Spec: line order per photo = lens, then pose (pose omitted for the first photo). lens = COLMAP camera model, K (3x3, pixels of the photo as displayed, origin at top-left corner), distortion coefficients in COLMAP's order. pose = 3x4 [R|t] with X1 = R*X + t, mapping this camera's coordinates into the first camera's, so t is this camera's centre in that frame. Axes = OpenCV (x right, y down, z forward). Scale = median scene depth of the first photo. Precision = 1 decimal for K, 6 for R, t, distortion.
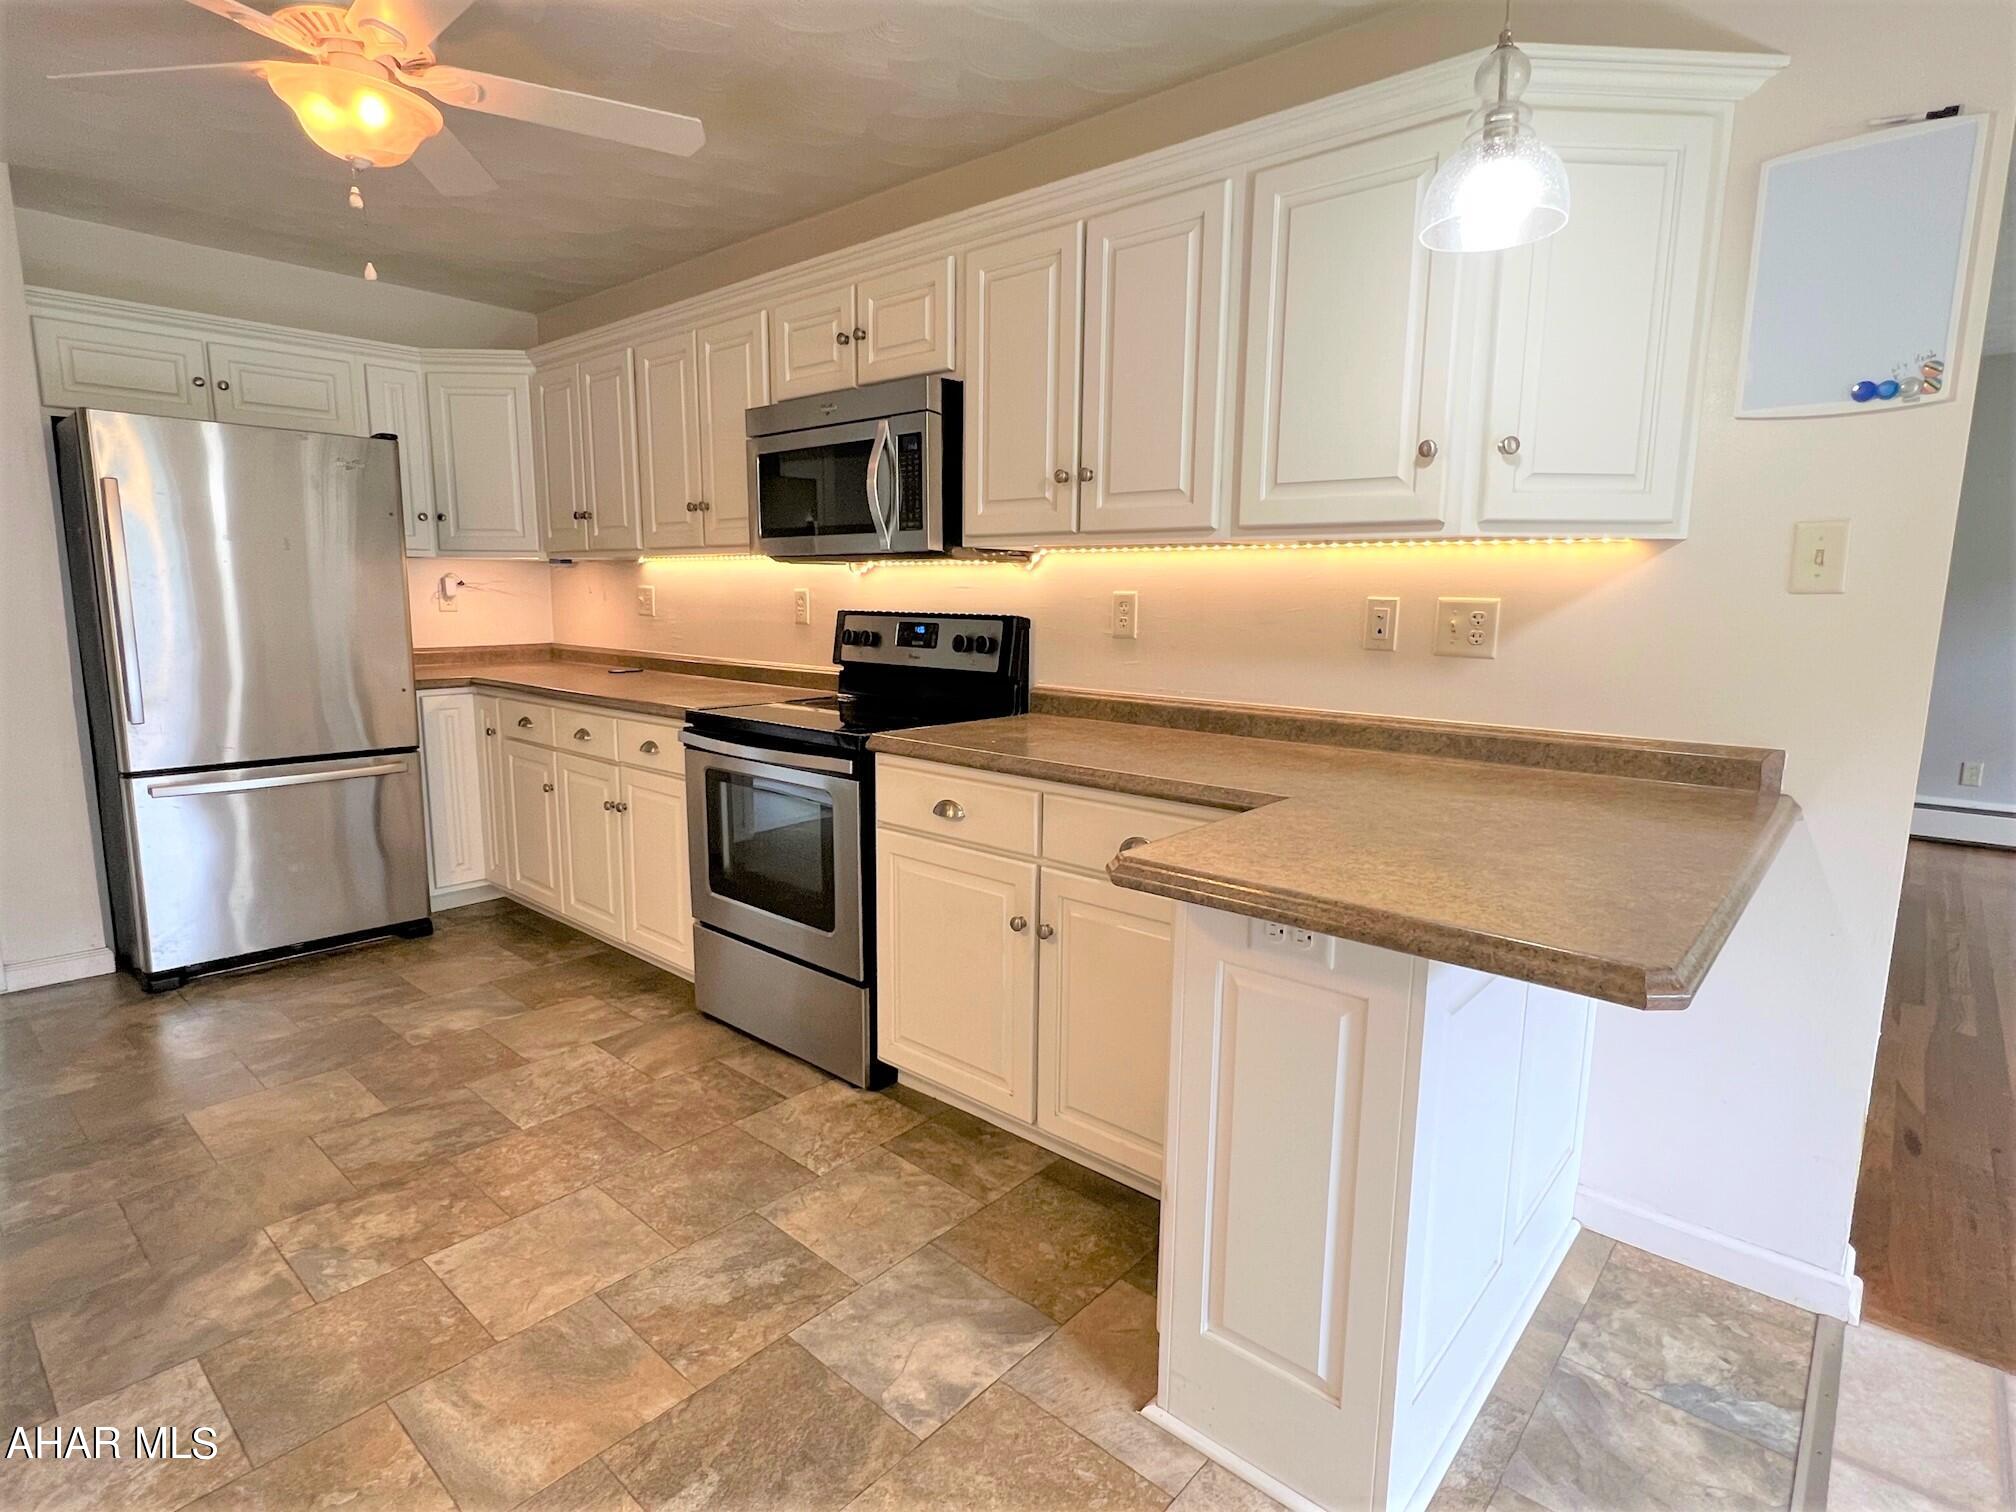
lens RADIAL K [[1043.5, 0, 998.9], [0, 1043.5, 754.6], [0, 0, 1]] dist [-0.001100, 0.001684]
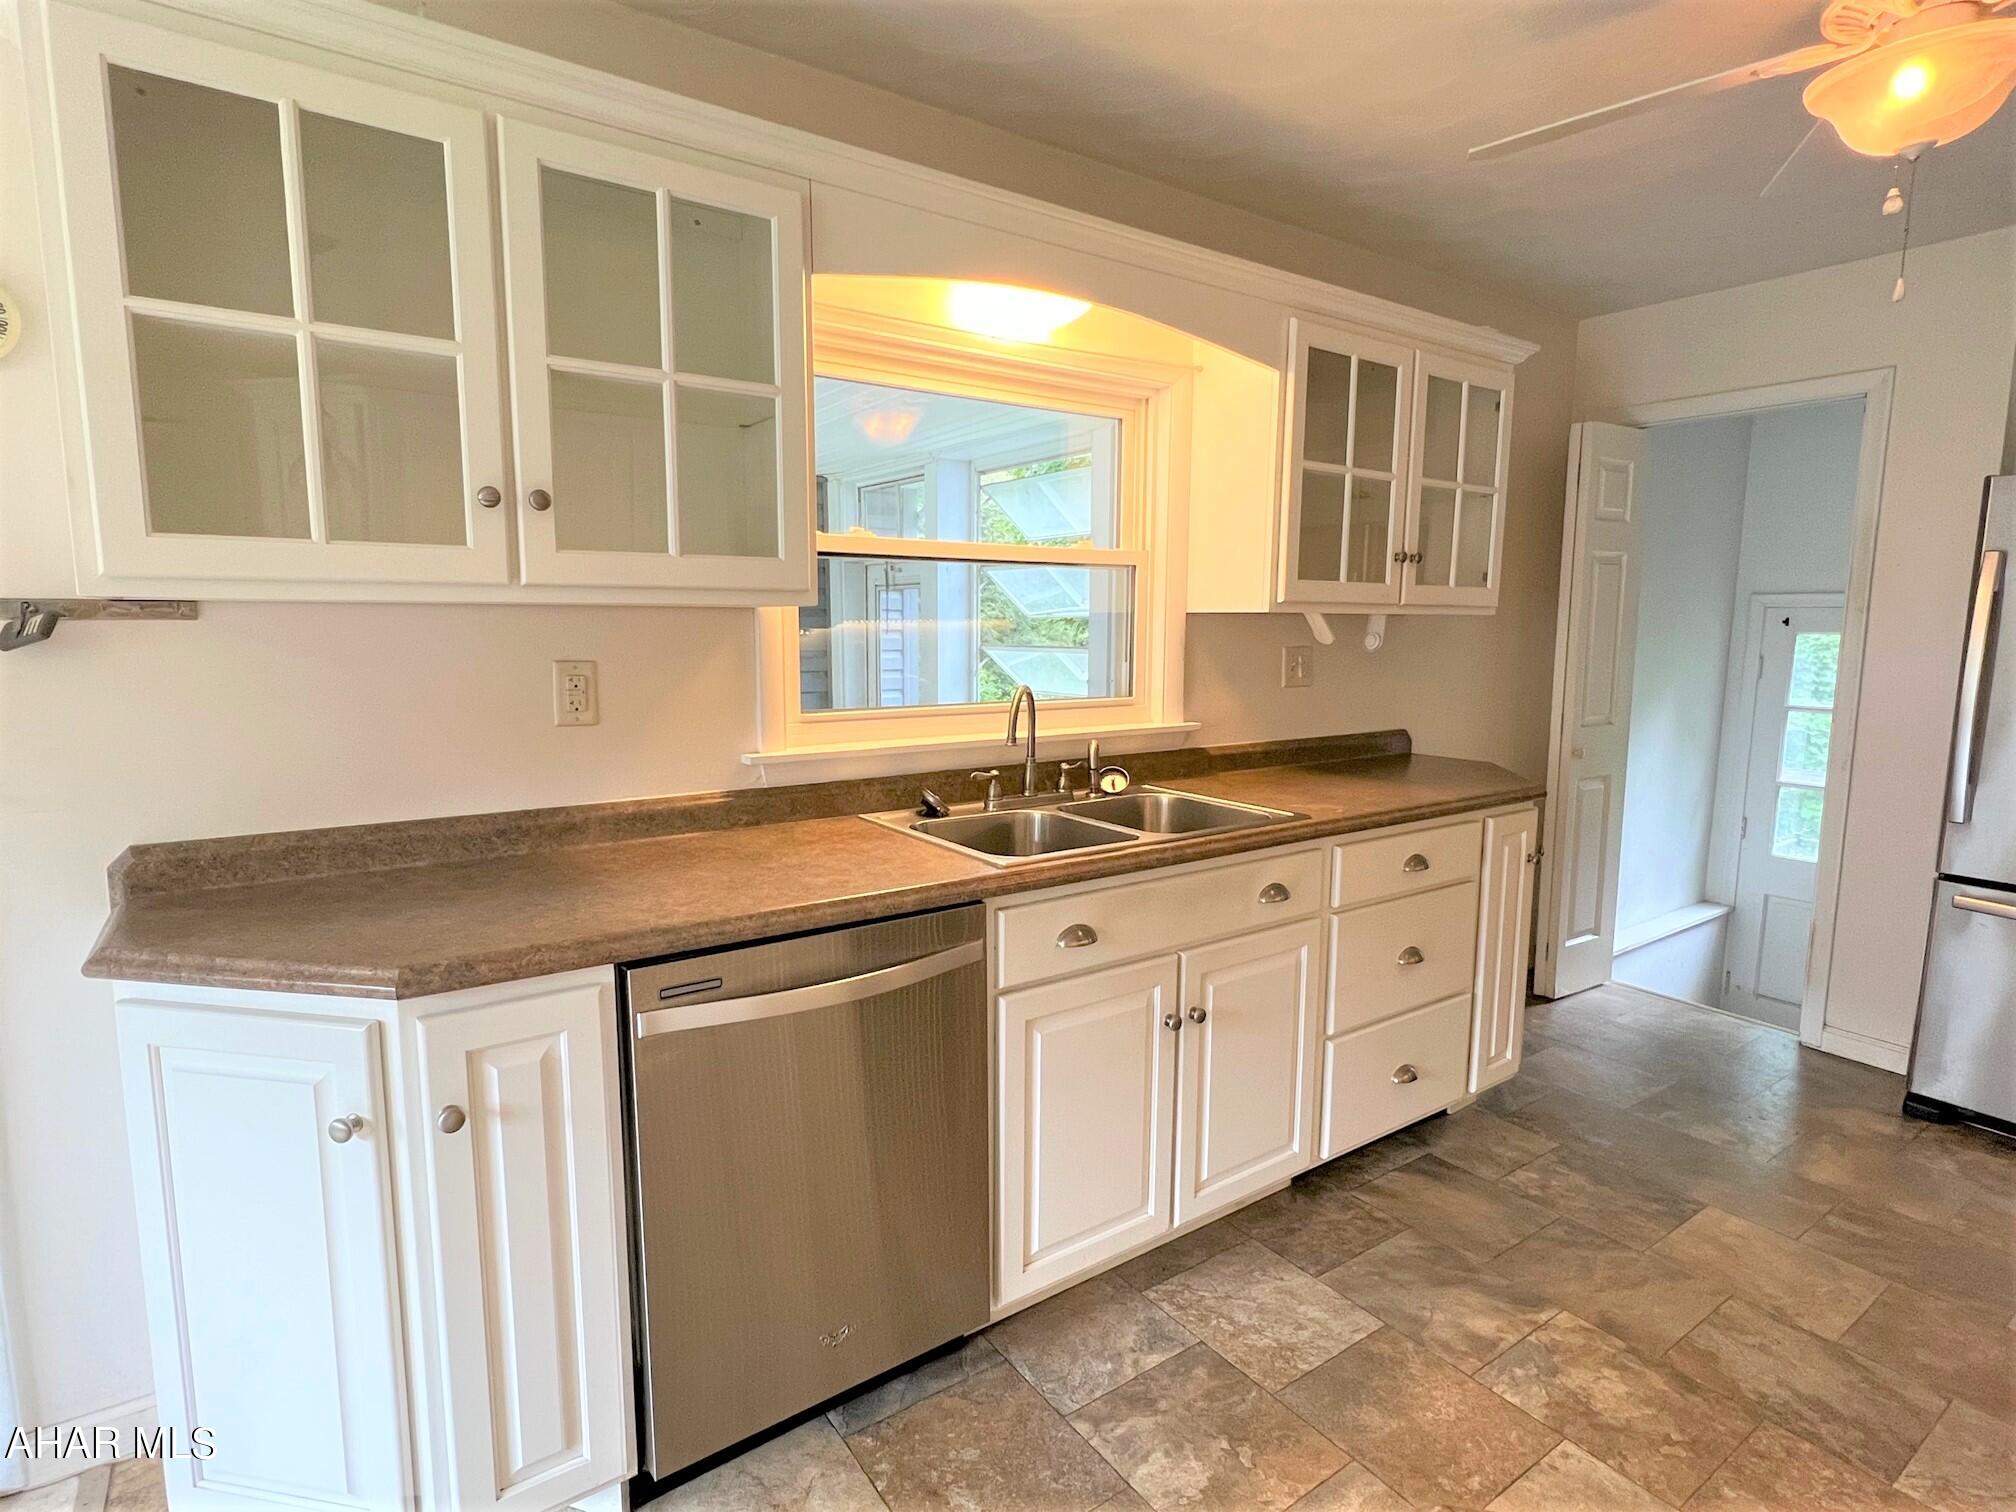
lens RADIAL K [[1043.5, 0, 1003.1], [0, 1043.5, 755.1], [0, 0, 1]] dist [-0.001100, 0.001684]
pose [[-0.237564, 0.114501, -0.964600, 0.293755], [-0.161240, 0.974604, 0.155399, -0.121387], [0.957896, 0.192449, -0.213068, 0.515692]]
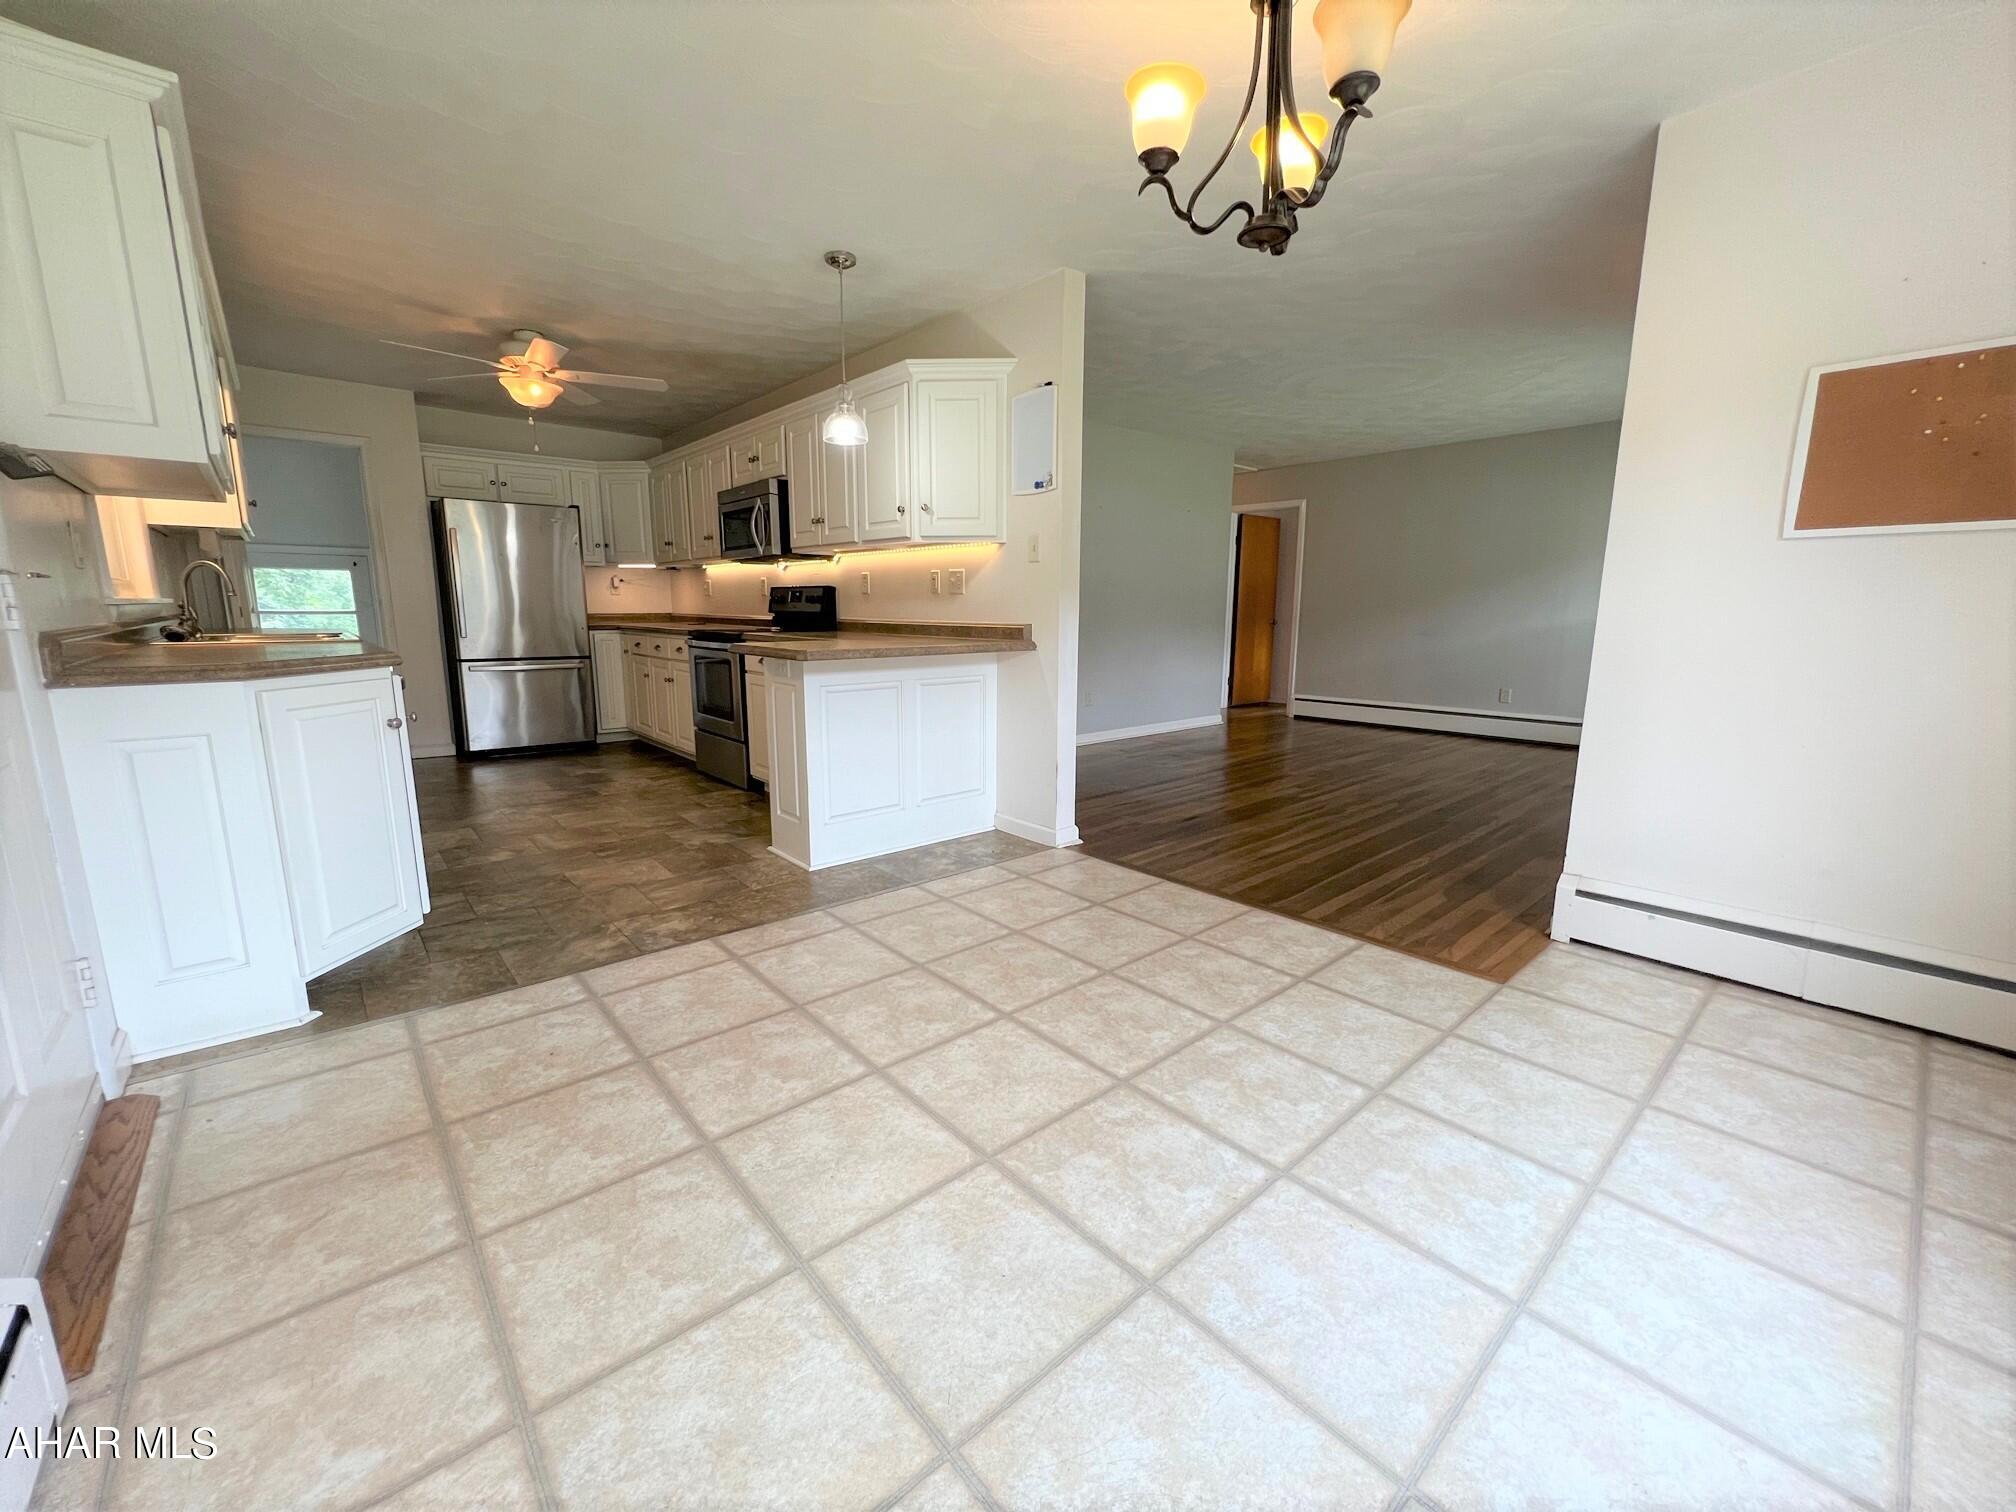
lens RADIAL K [[807.3, 0, 1005.2], [0, 807.3, 751.2], [0, 0, 1]] dist [-0.000132, -0.000759]
pose [[0.992020, 0.019714, -0.124527, 0.732489], [-0.017354, 0.999649, 0.020011, 0.211305], [0.124878, -0.017690, 0.992014, -0.775220]]
